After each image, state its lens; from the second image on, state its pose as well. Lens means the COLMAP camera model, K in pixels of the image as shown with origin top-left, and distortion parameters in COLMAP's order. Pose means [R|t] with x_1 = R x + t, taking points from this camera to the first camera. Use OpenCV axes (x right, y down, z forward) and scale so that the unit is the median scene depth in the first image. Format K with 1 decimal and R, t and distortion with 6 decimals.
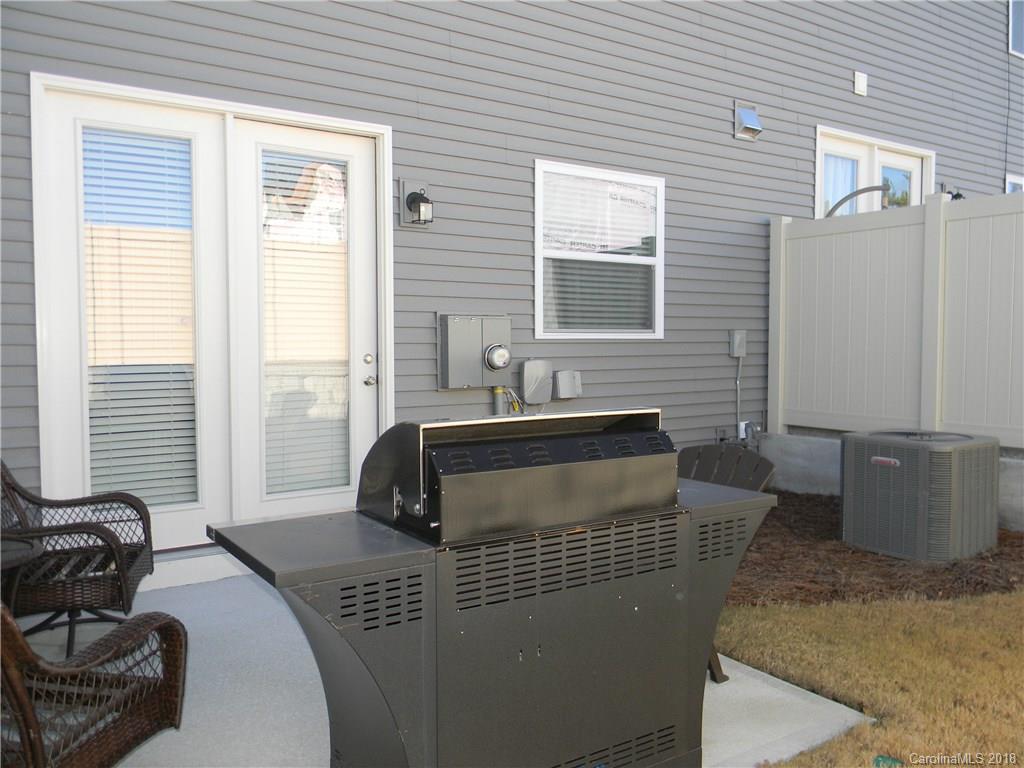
lens RADIAL K [[834.6, 0, 510.5], [0, 834.6, 382.1], [0, 0, 1]] dist [0.005568, -0.015140]
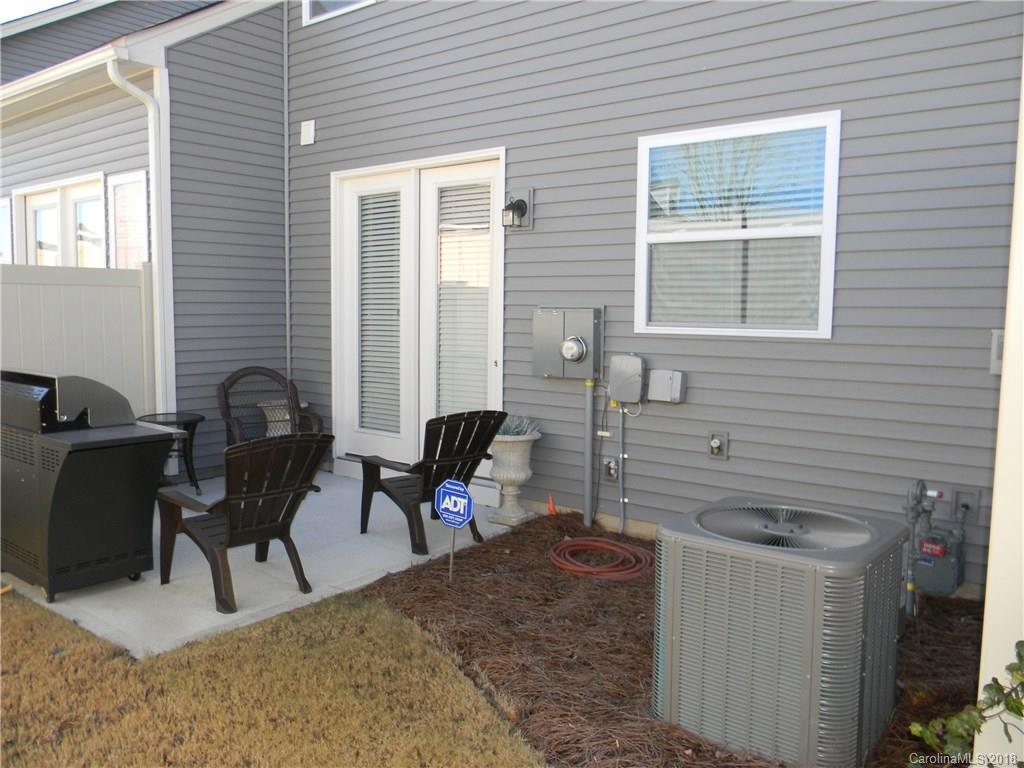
lens RADIAL K [[834.6, 0, 510.3], [0, 834.6, 383.3], [0, 0, 1]] dist [0.005568, -0.015140]
pose [[0.290946, 0.086219, -0.952847, 0.886084], [-0.062168, 0.995530, 0.071098, -0.053134], [0.954718, 0.038550, 0.295005, 0.599086]]
